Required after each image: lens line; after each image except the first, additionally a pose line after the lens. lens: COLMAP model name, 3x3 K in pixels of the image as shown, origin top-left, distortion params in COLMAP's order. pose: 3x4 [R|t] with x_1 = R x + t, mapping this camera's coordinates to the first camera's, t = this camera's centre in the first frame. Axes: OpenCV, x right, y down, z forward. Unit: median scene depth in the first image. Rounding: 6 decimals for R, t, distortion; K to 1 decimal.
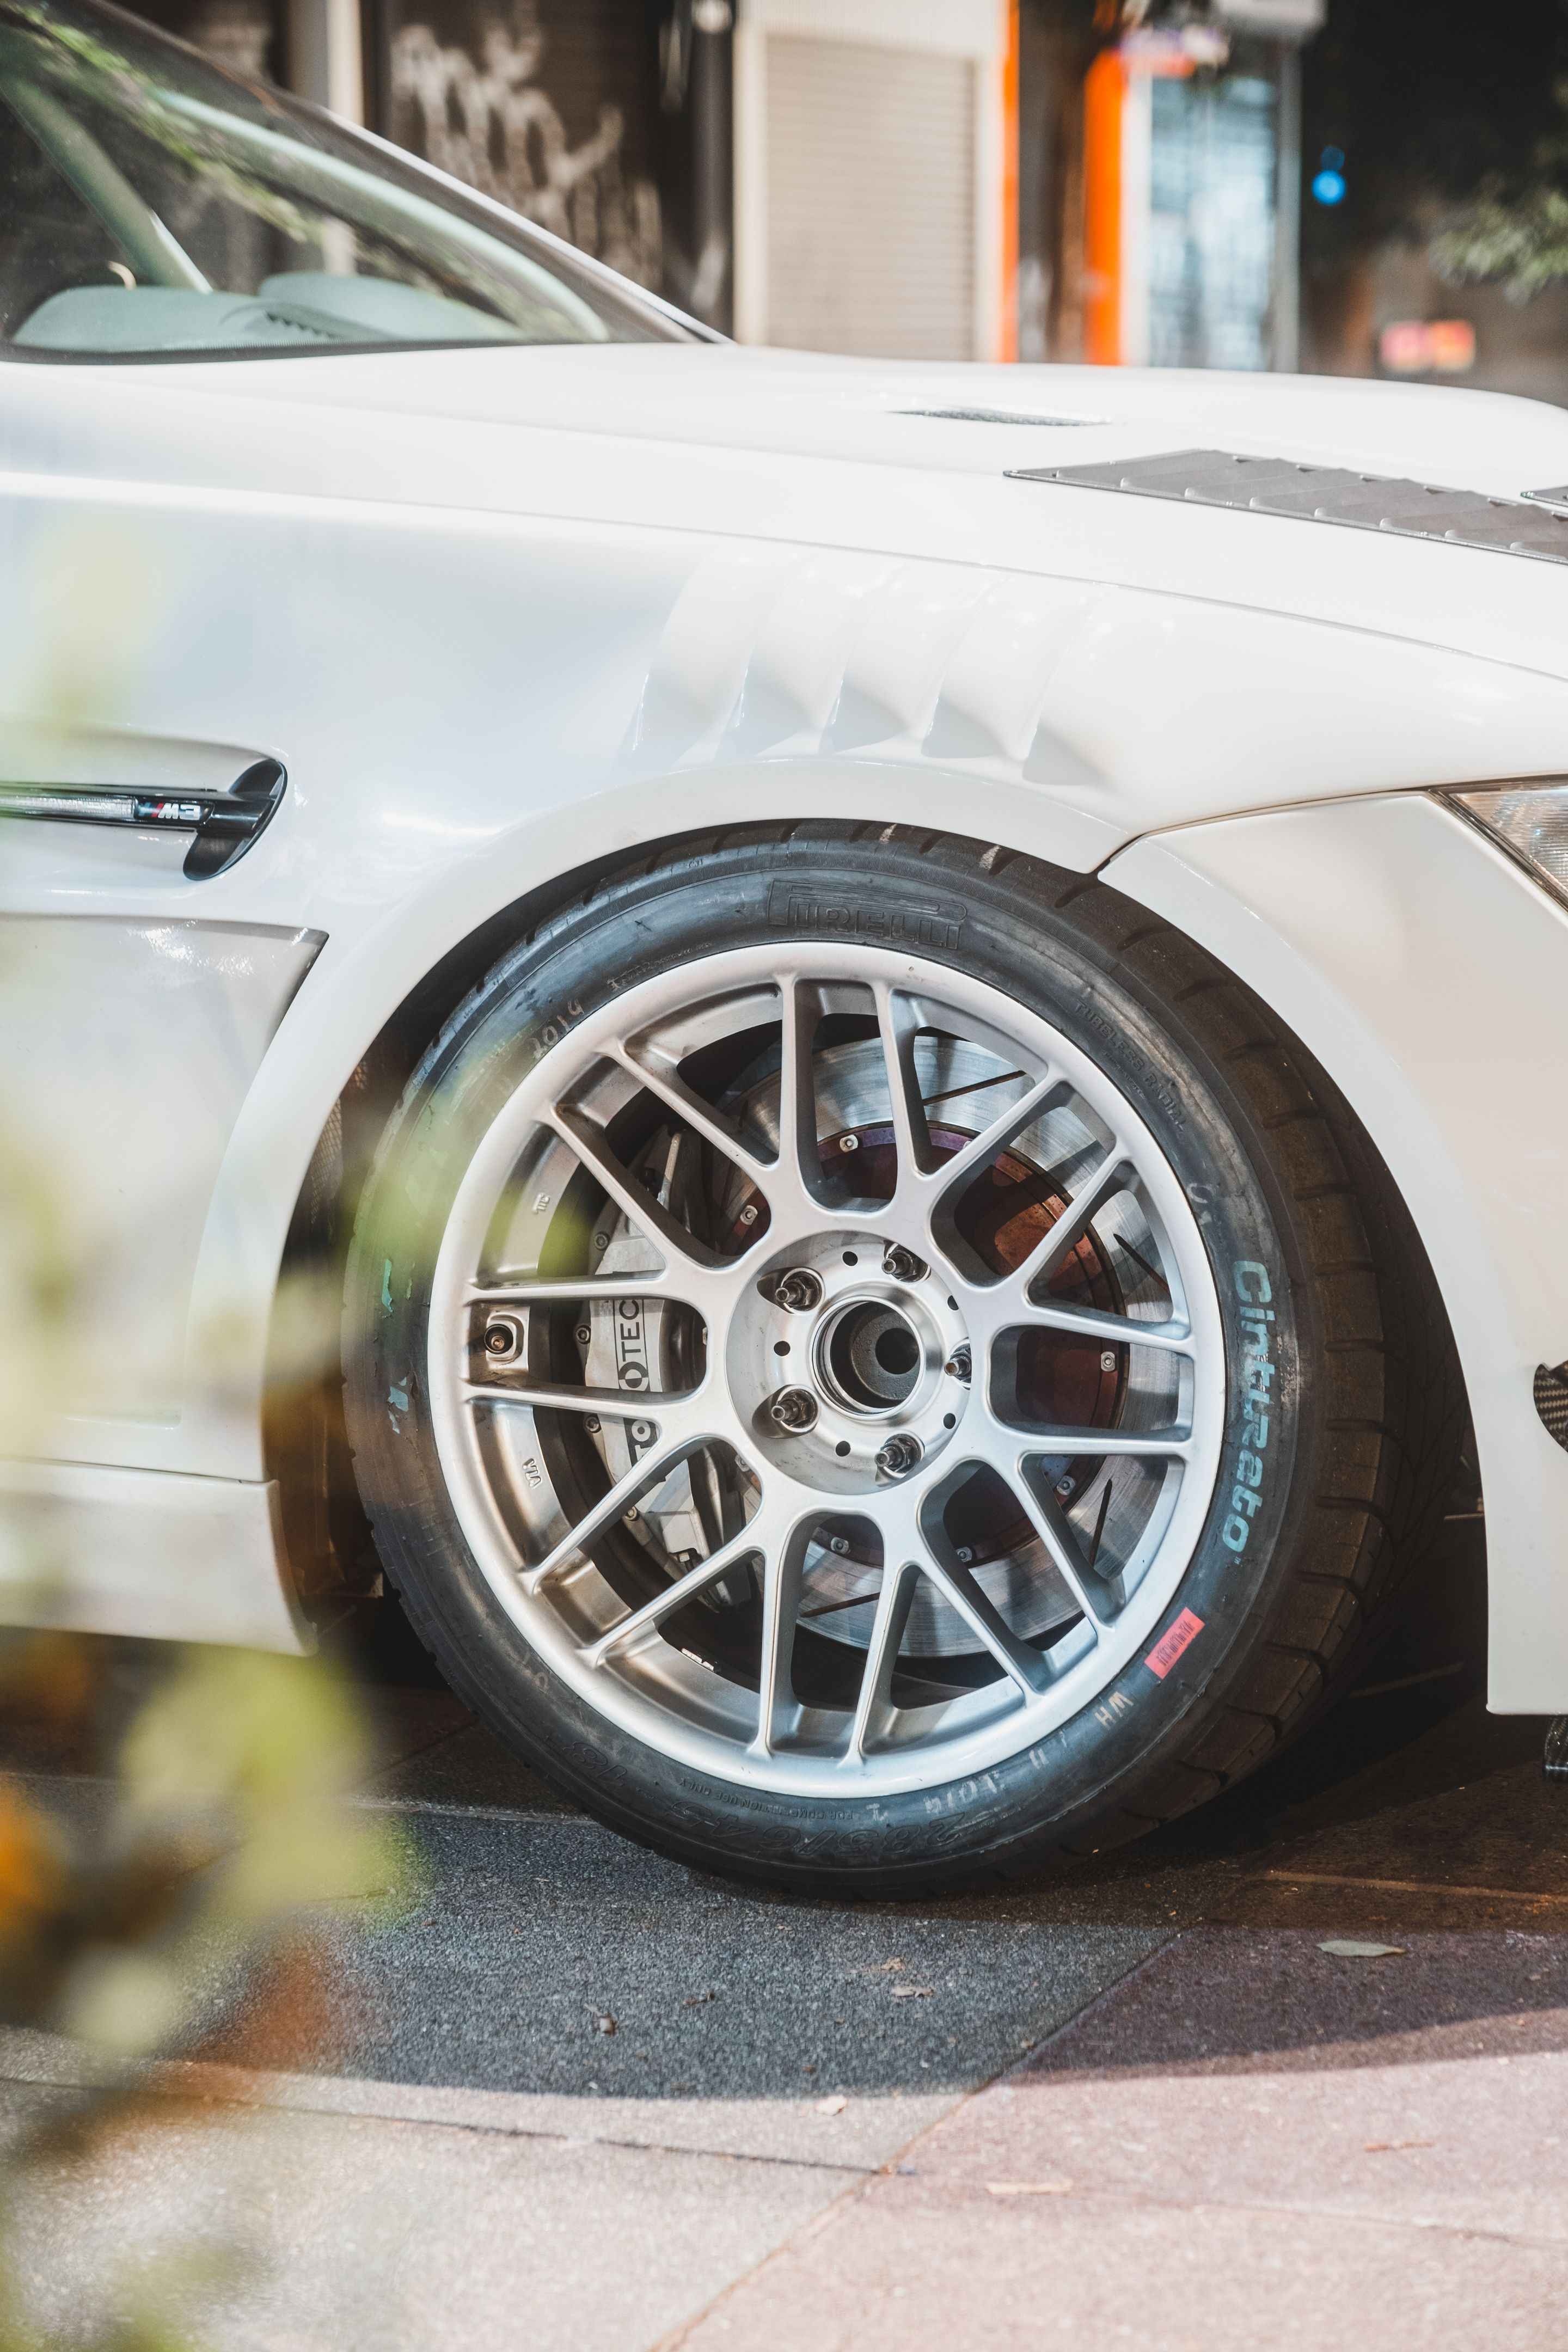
lens RADIAL K [[5158.4, 0, 784.0], [0, 5158.4, 1176.0], [0, 0, 1]] dist [0.294763, -0.157403]
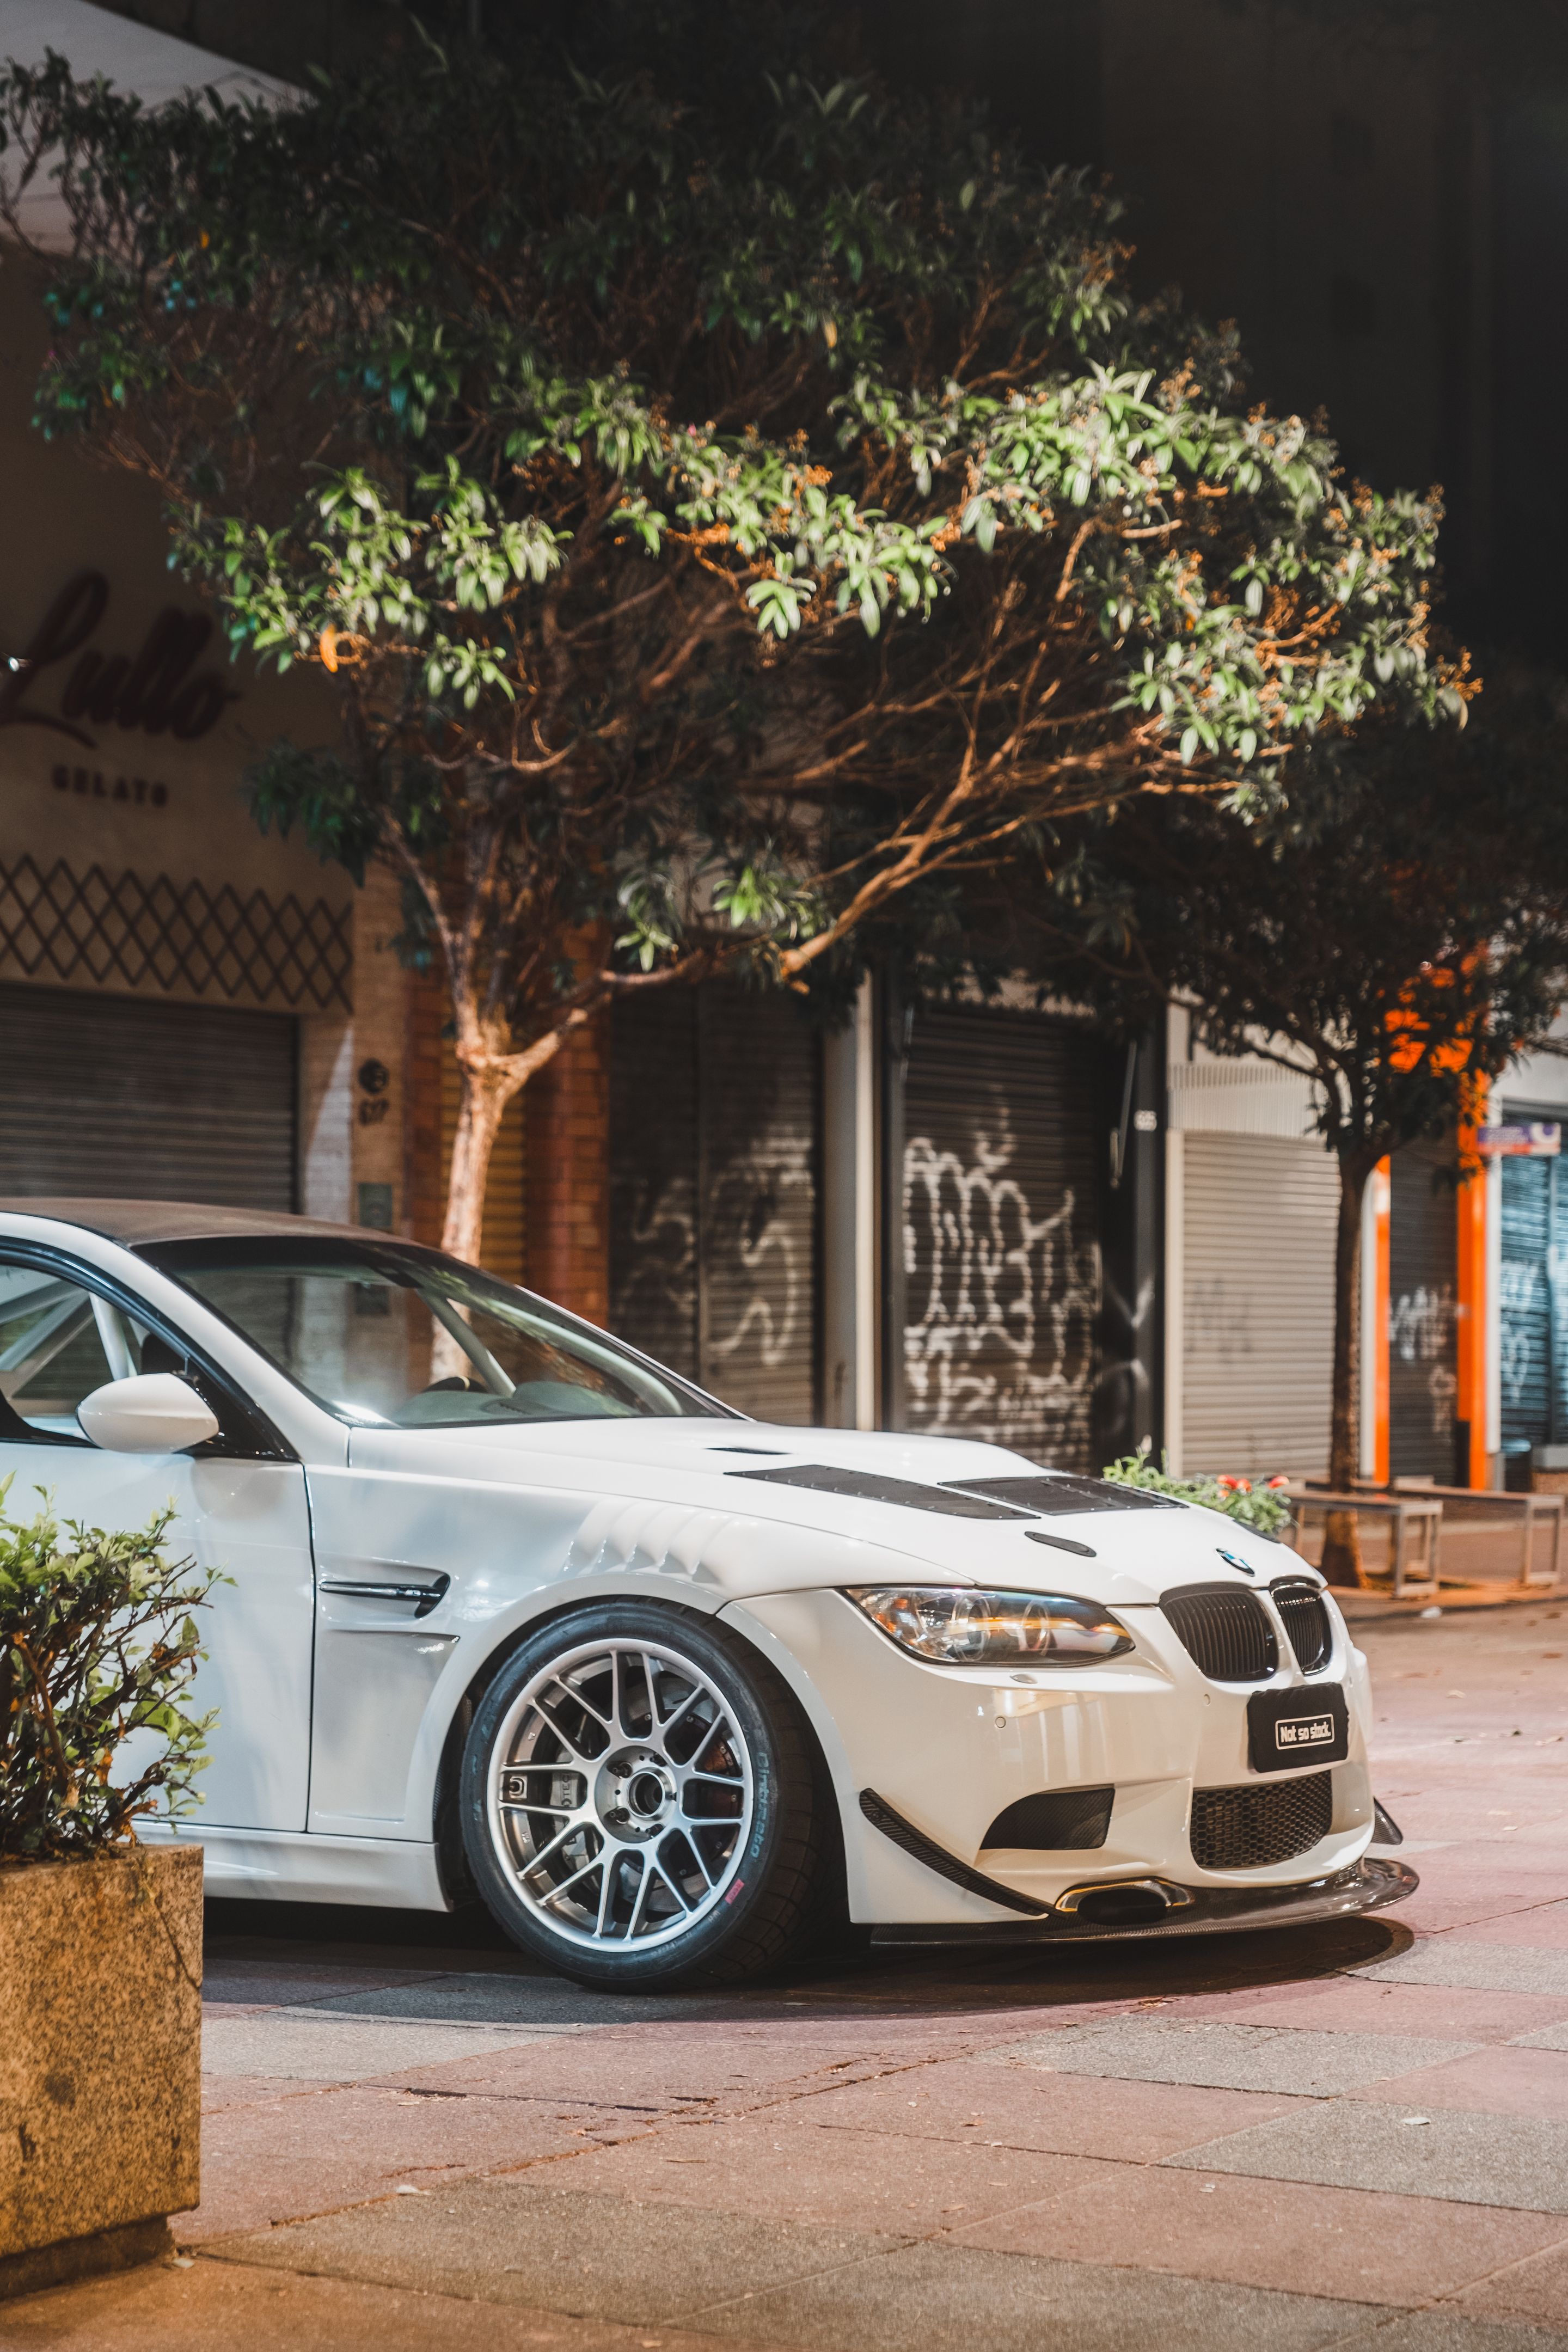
lens RADIAL K [[5158.4, 0, 784.0], [0, 5158.4, 1176.0], [0, 0, 1]] dist [0.294763, -0.157403]
pose [[0.989181, 0.002264, -0.146684, 0.493924], [-0.029233, 0.982870, -0.181968, 0.211792], [0.143759, 0.184287, 0.972302, -1.728384]]
